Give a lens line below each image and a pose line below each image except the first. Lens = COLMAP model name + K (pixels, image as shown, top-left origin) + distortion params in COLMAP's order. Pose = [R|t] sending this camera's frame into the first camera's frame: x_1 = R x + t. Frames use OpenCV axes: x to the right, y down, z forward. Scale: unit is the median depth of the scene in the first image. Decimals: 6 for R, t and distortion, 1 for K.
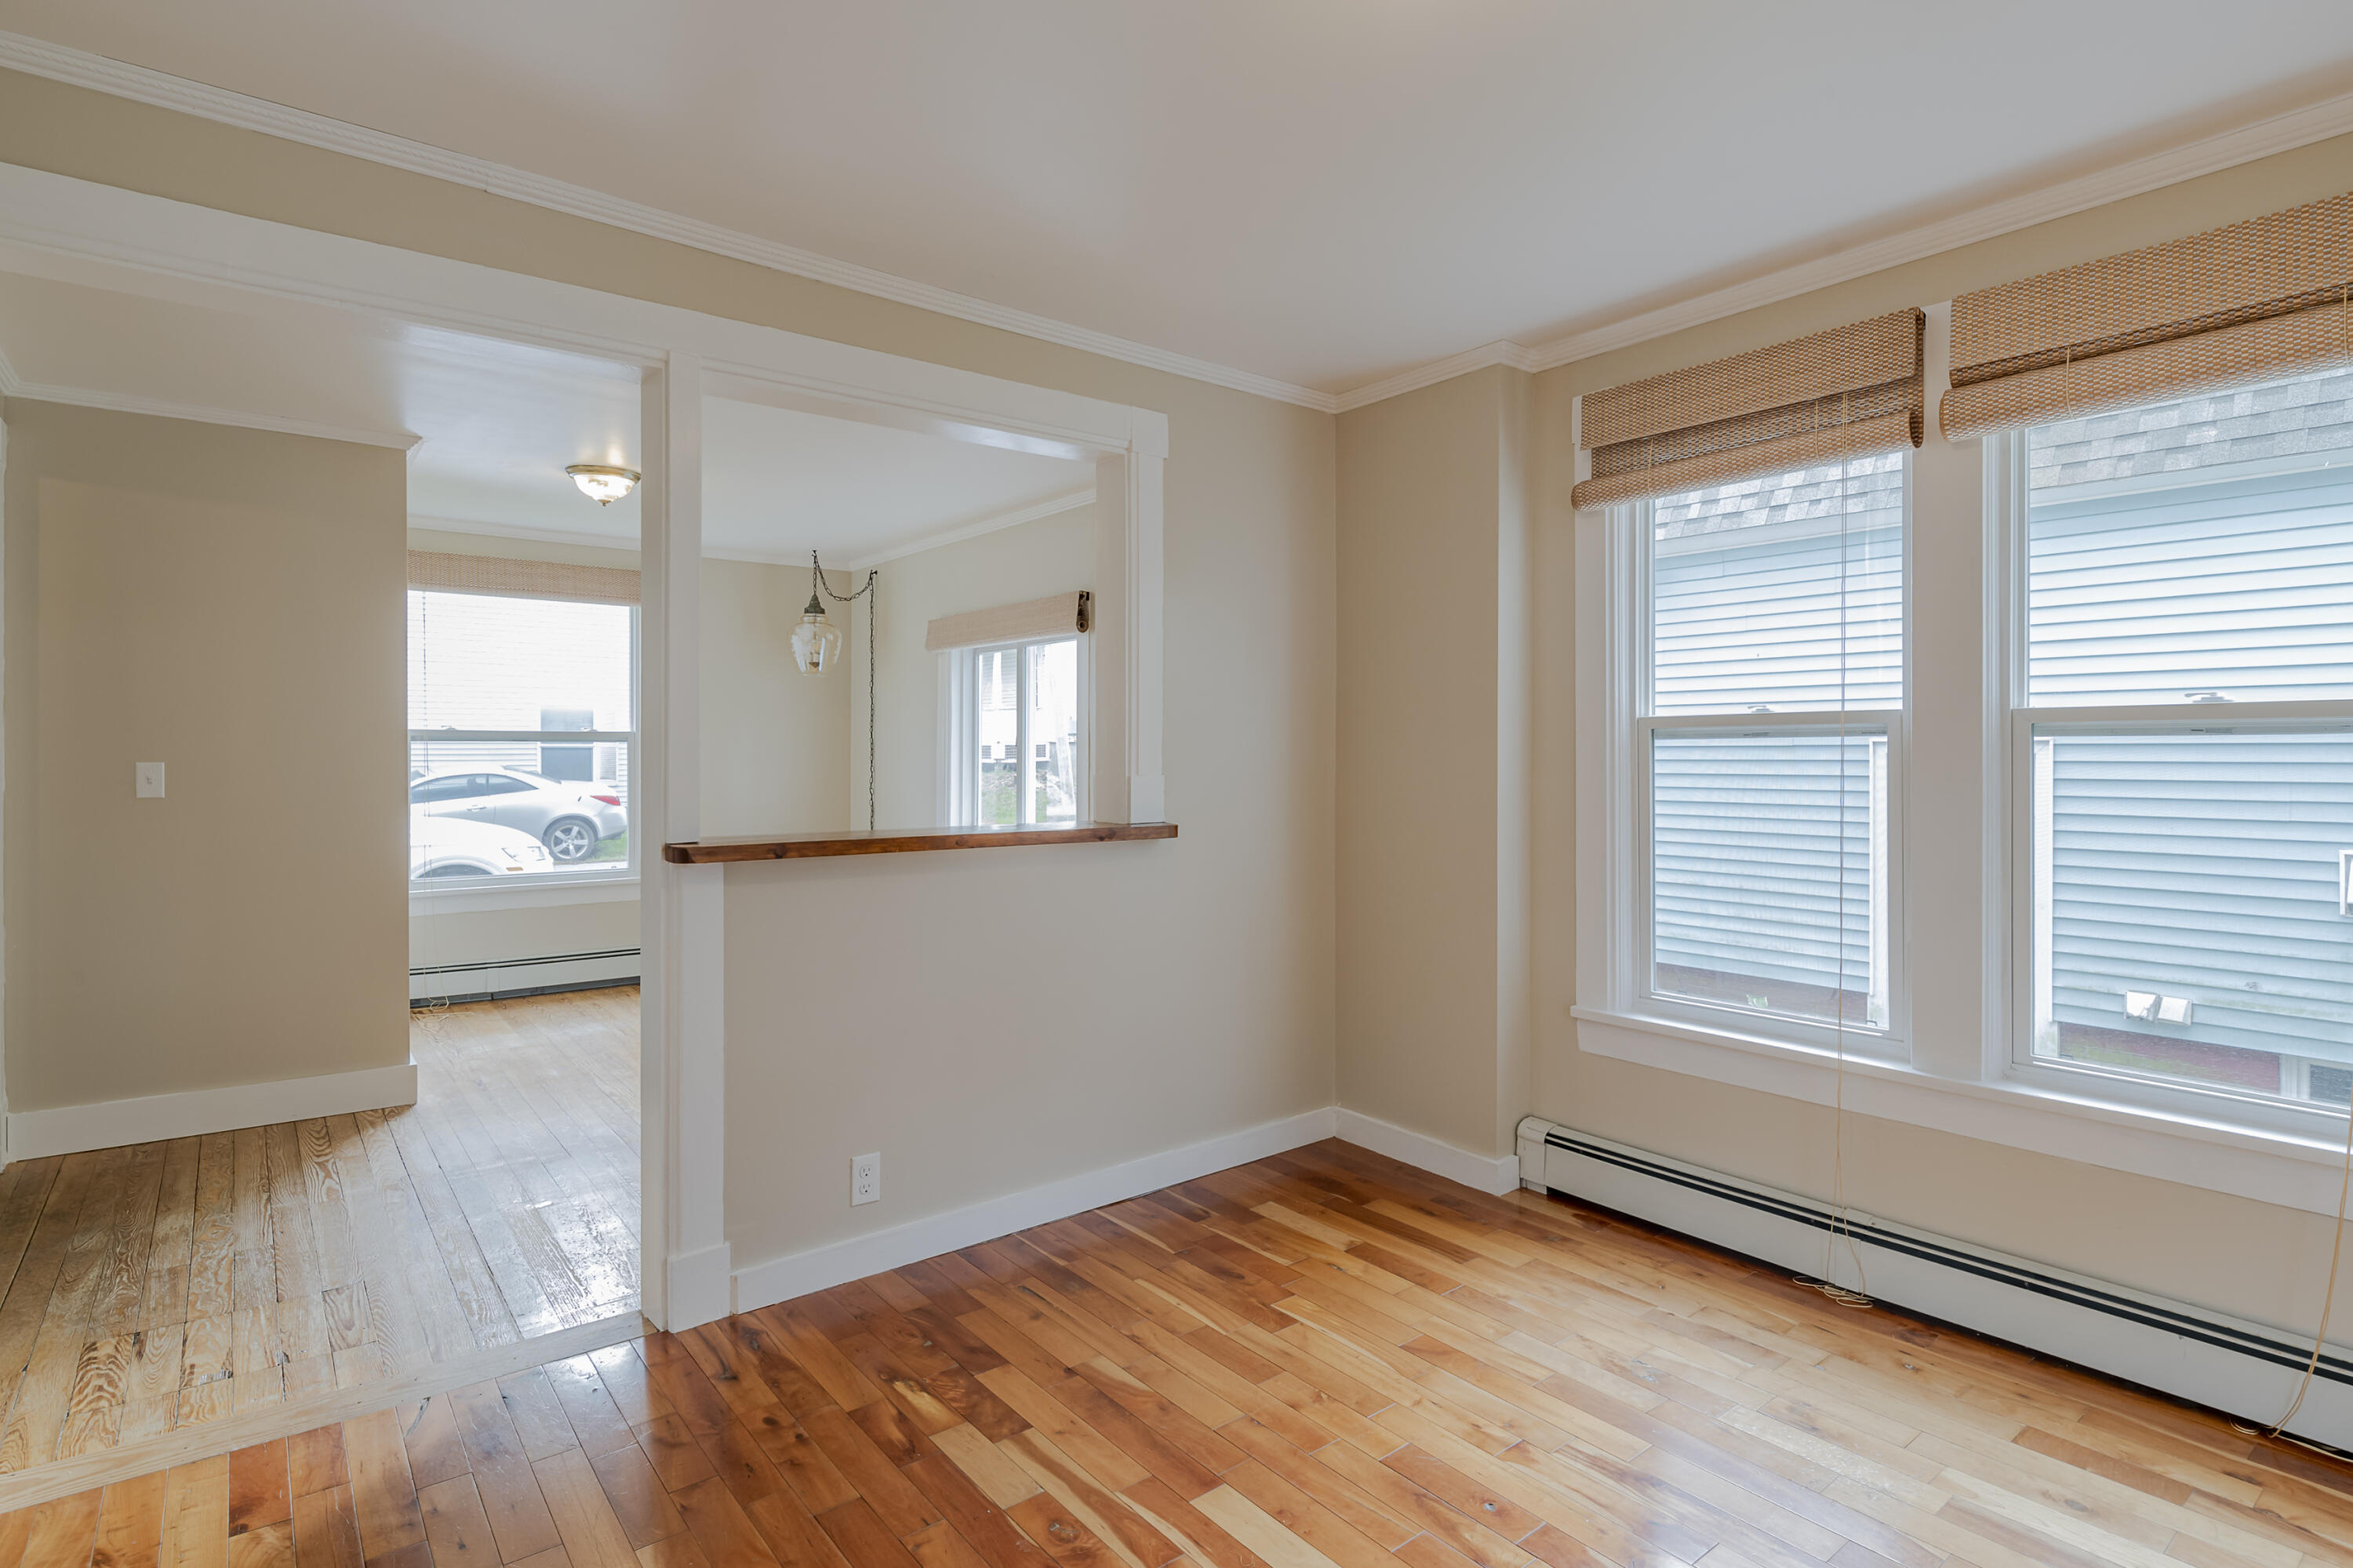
lens RADIAL K [[1156.5, 0, 1173.9], [0, 1156.5, 770.7], [0, 0, 1]] dist [0.001922, -0.000030]
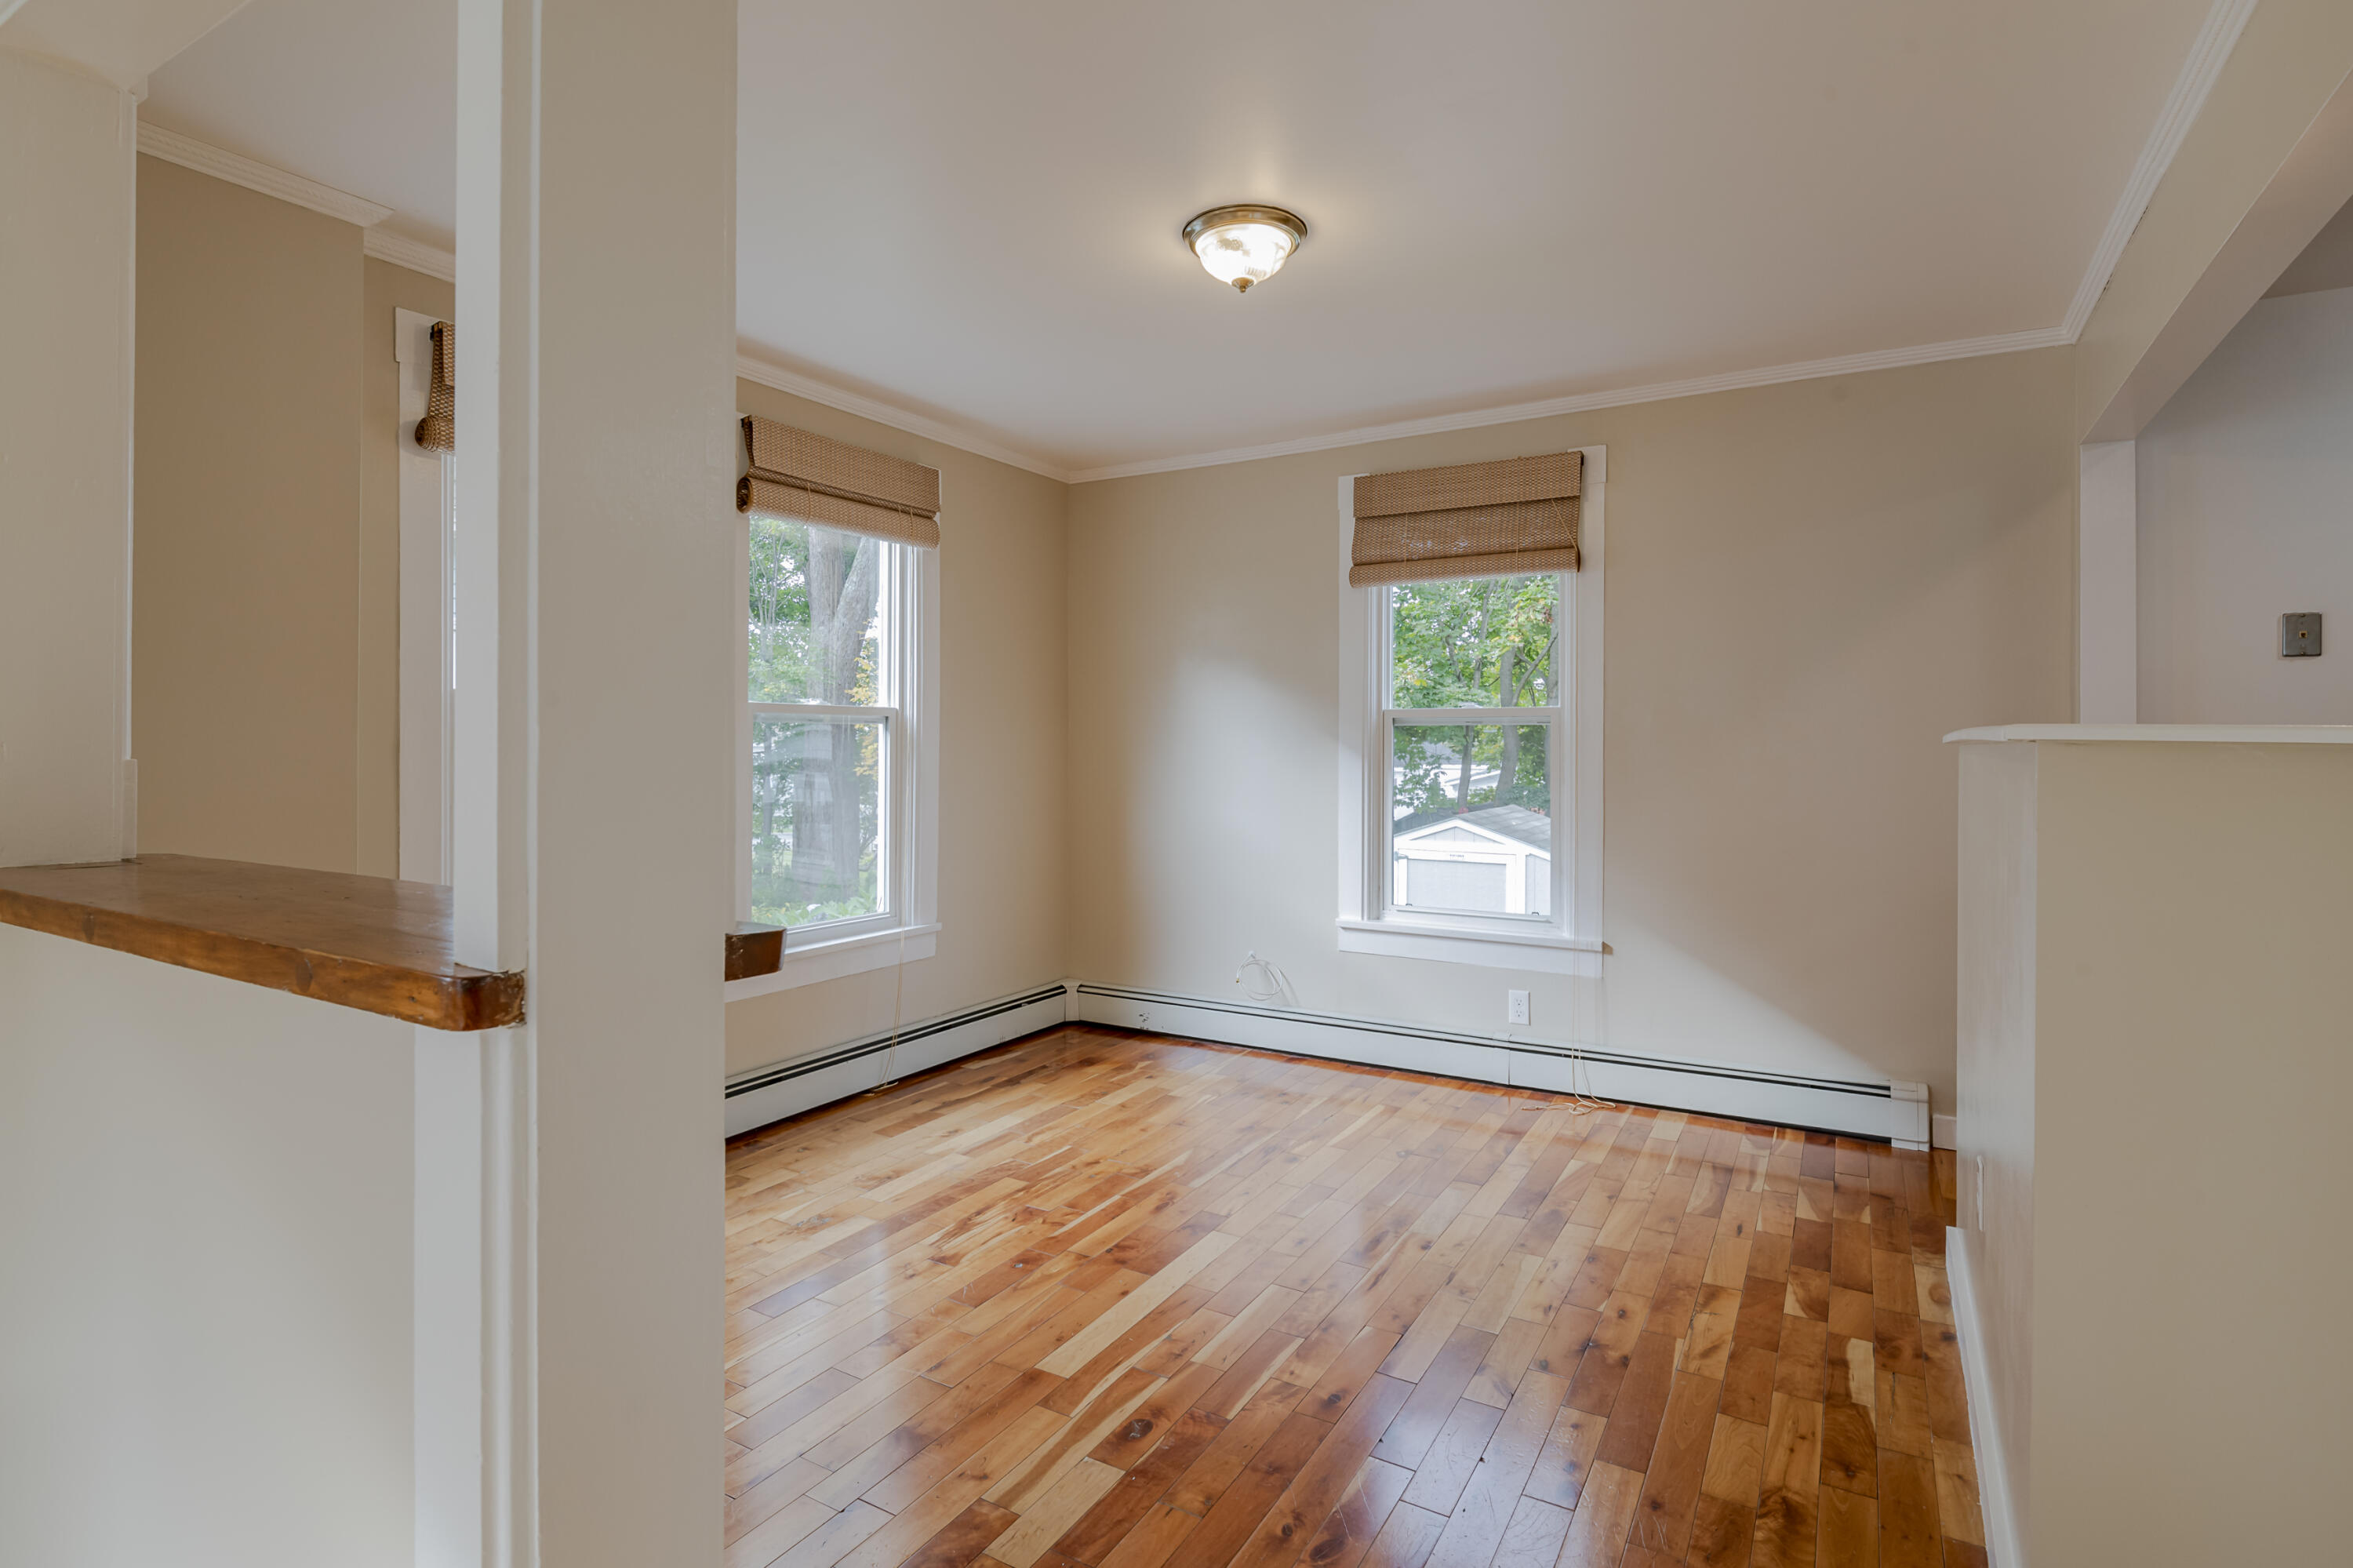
lens RADIAL K [[1156.5, 0, 1174.3], [0, 1156.5, 768.6], [0, 0, 1]] dist [0.001922, -0.000030]
pose [[-0.356733, -0.016056, 0.934068, -1.025115], [0.001076, 0.999845, 0.017598, 0.005920], [-0.934206, 0.007283, -0.356660, 1.230606]]
